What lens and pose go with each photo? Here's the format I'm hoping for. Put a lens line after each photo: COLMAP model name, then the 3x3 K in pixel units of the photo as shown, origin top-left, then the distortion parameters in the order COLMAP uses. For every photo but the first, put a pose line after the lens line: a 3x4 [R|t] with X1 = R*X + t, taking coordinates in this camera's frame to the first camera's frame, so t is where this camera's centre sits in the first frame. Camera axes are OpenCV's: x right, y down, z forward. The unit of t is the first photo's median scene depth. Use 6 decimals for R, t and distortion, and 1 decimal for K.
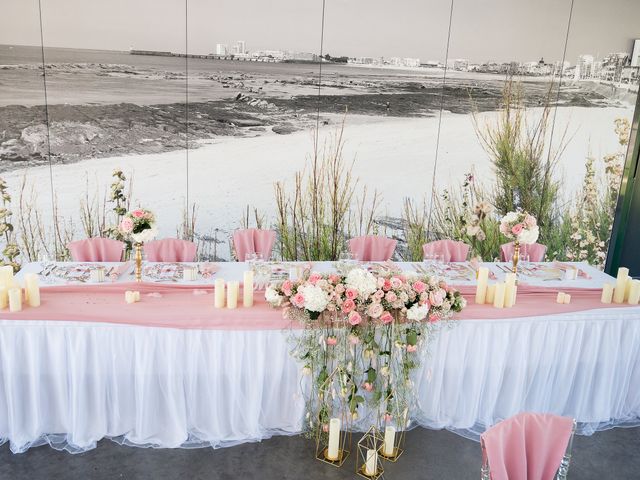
lens RADIAL K [[546.5, 0, 321.7], [0, 546.5, 223.6], [0, 0, 1]] dist [-0.008245, 0.022888]
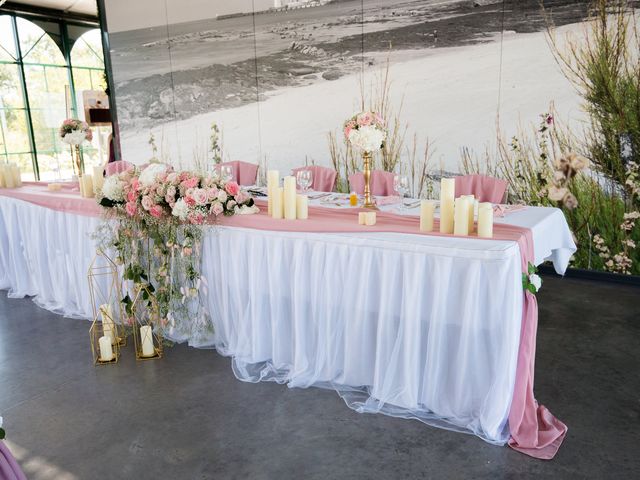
lens RADIAL K [[546.5, 0, 338.3], [0, 546.5, 238.1], [0, 0, 1]] dist [-0.008245, 0.022888]
pose [[0.766392, 0.082822, -0.637011, 0.571920], [-0.100608, 0.994891, 0.008310, 0.104946], [0.634445, 0.057719, 0.770810, 0.273255]]
